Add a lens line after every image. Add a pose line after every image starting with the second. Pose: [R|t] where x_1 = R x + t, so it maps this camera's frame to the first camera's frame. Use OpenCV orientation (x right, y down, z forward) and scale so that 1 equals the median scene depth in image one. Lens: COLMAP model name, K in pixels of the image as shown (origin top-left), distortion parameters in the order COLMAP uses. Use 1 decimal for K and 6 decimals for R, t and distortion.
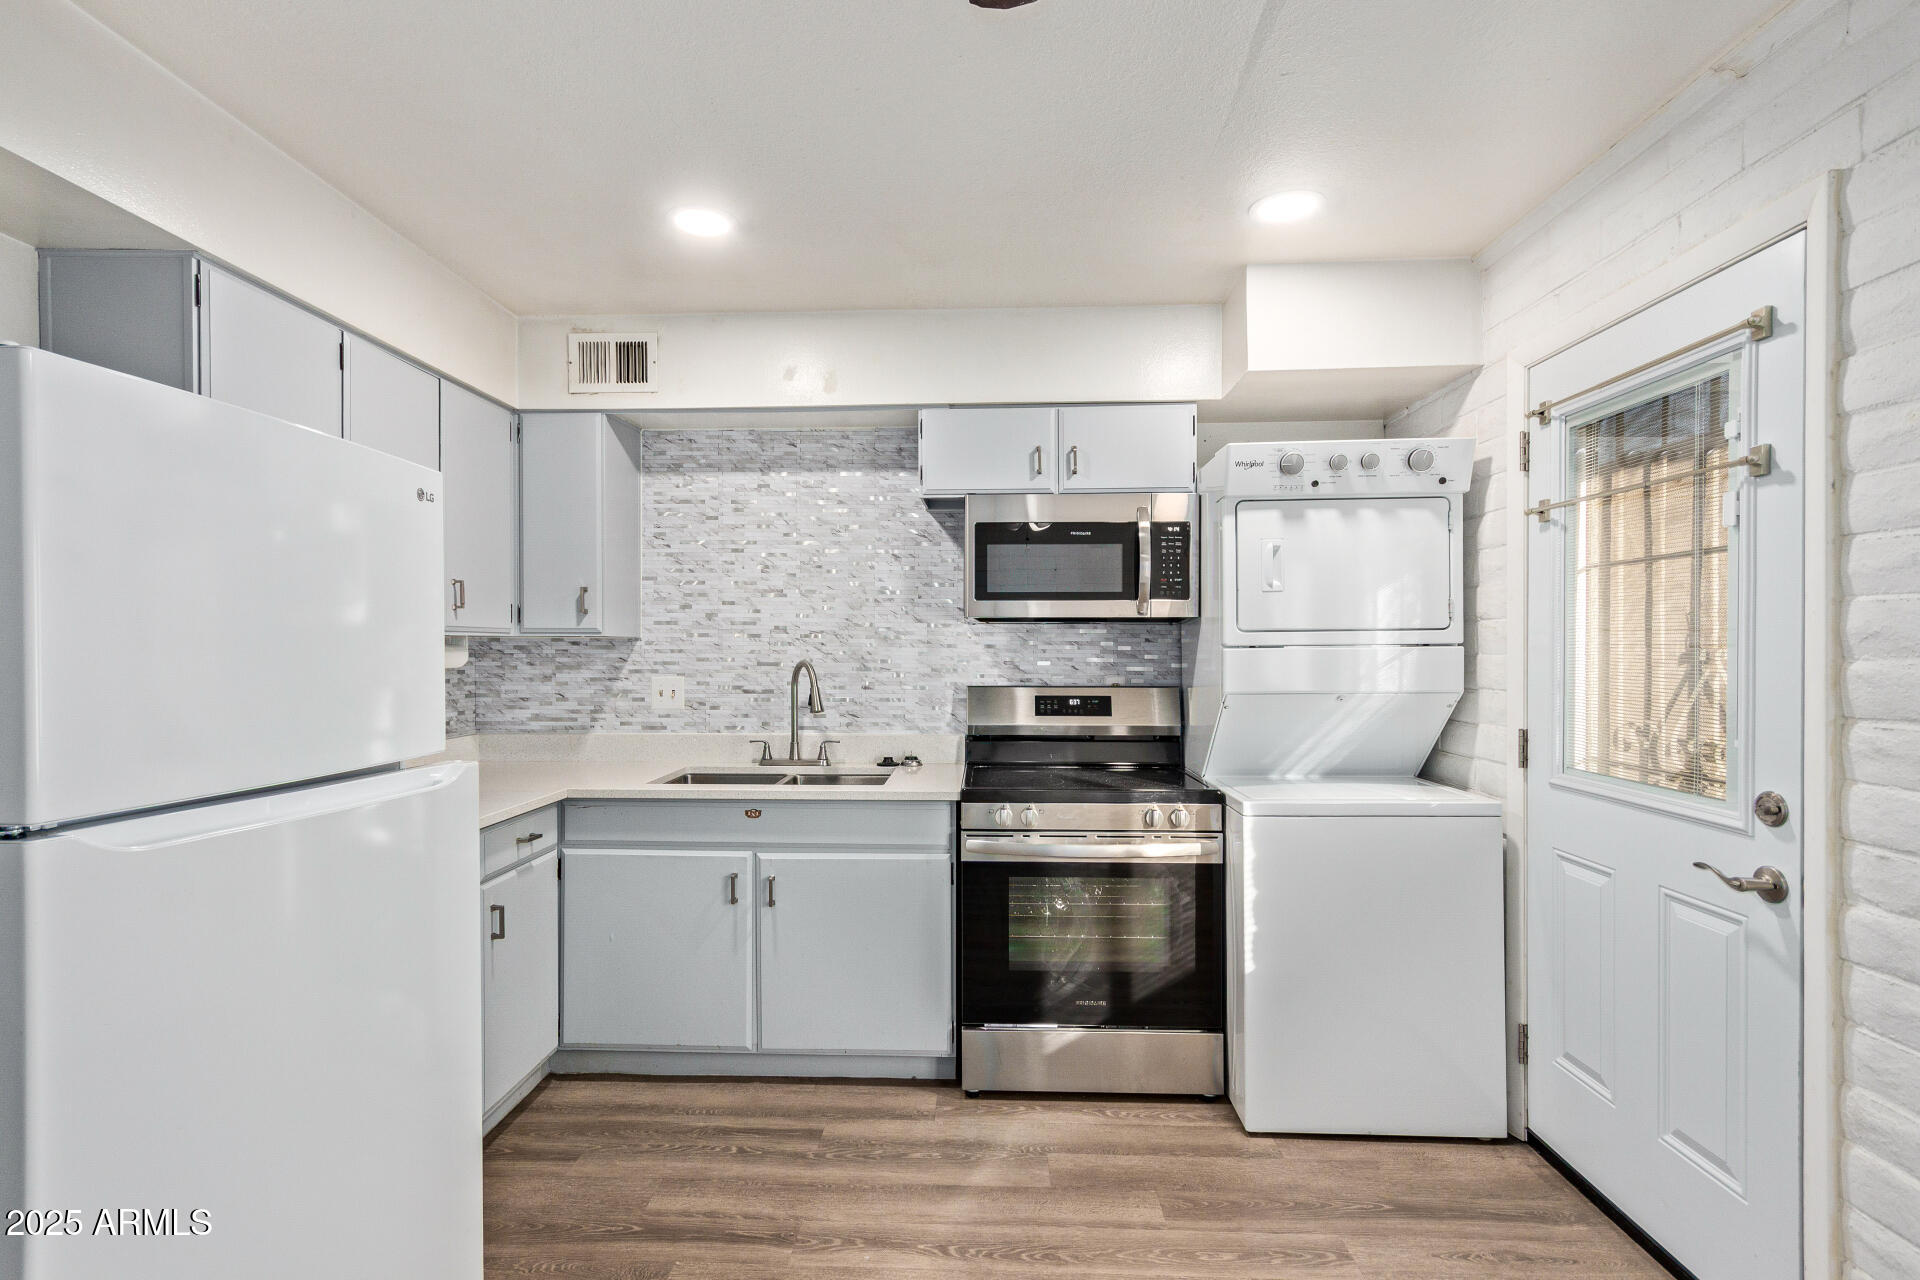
lens RADIAL K [[906.8, 0, 948.2], [0, 906.8, 652.0], [0, 0, 1]] dist [0.001397, 0.000466]
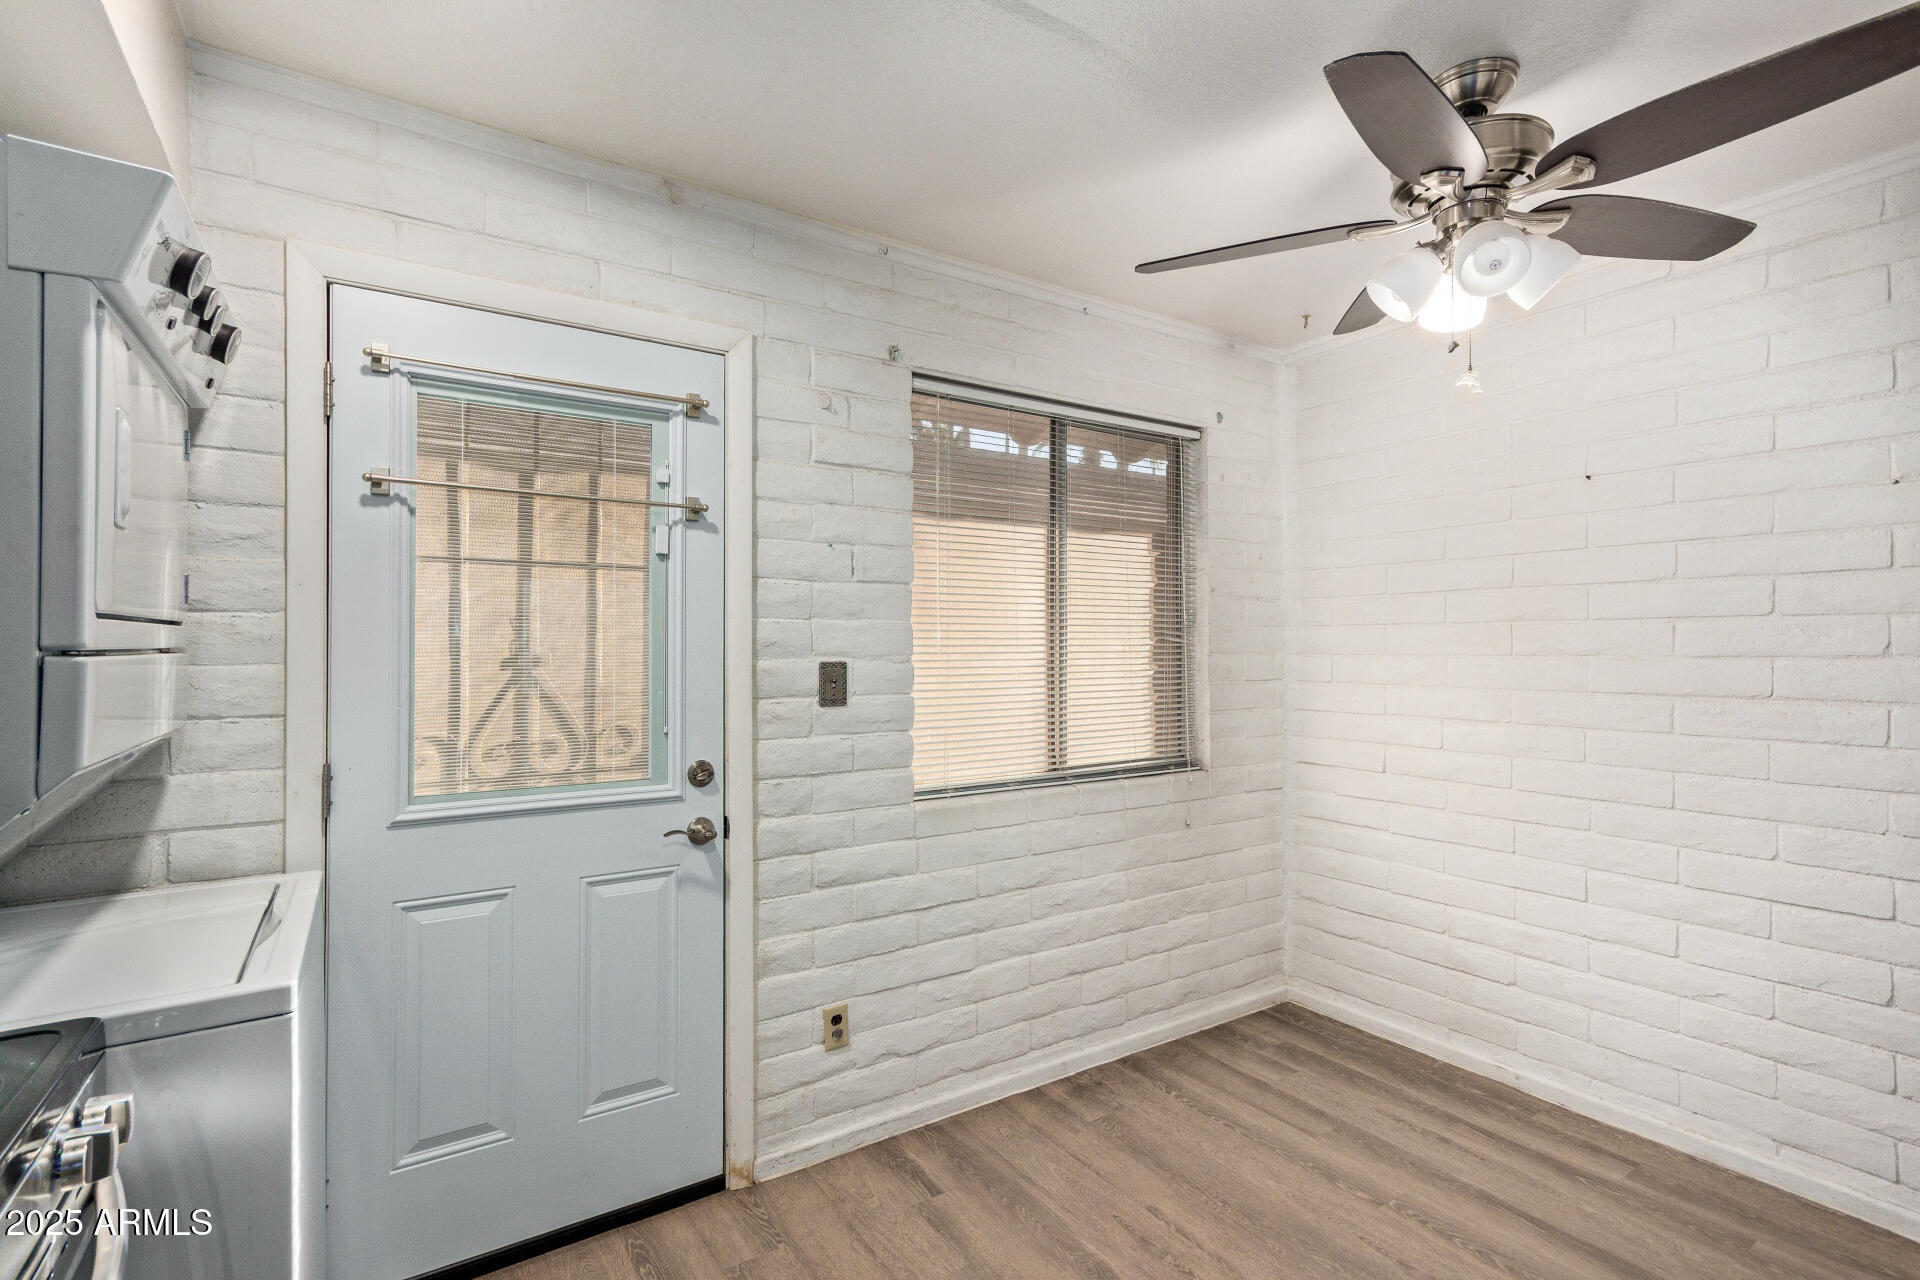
lens RADIAL K [[895.7, 0, 951.7], [0, 895.7, 635.0], [0, 0, 1]] dist [0.004249, 0.000508]
pose [[-0.580817, 0.015903, 0.813879, -0.235831], [0.008451, 0.999873, -0.013506, -0.005744], [-0.813990, -0.000967, -0.580878, 0.920600]]
